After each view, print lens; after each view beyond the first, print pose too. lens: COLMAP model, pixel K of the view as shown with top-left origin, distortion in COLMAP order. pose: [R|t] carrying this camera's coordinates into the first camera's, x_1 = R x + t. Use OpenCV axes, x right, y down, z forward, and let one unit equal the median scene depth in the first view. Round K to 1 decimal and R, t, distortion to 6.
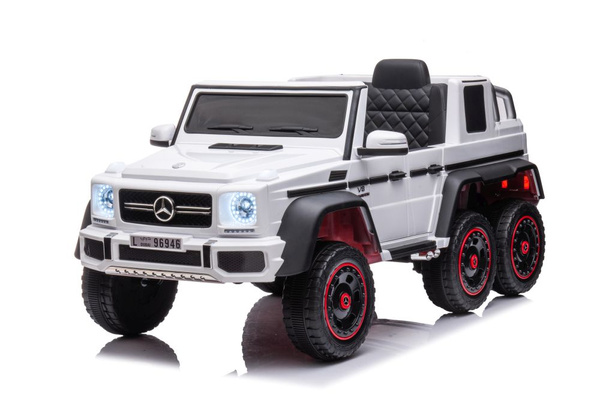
lens RADIAL K [[1514.5, 0, 340.0], [0, 1514.5, 201.7], [0, 0, 1]] dist [0.621516, -4.111441]
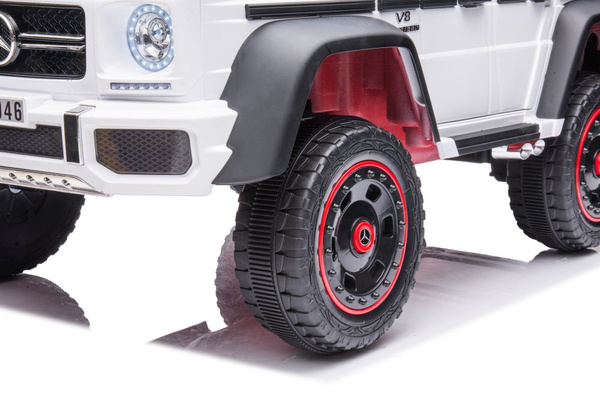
lens RADIAL K [[1225.9, 0, 300.0], [0, 1225.9, 200.0], [0, 0, 1]] dist [0.377940, 0.105982]
pose [[0.996835, 0.025439, -0.075316, 0.012597], [-0.020117, 0.997303, 0.070589, 0.025217], [0.076908, -0.068851, 0.994658, 0.594547]]
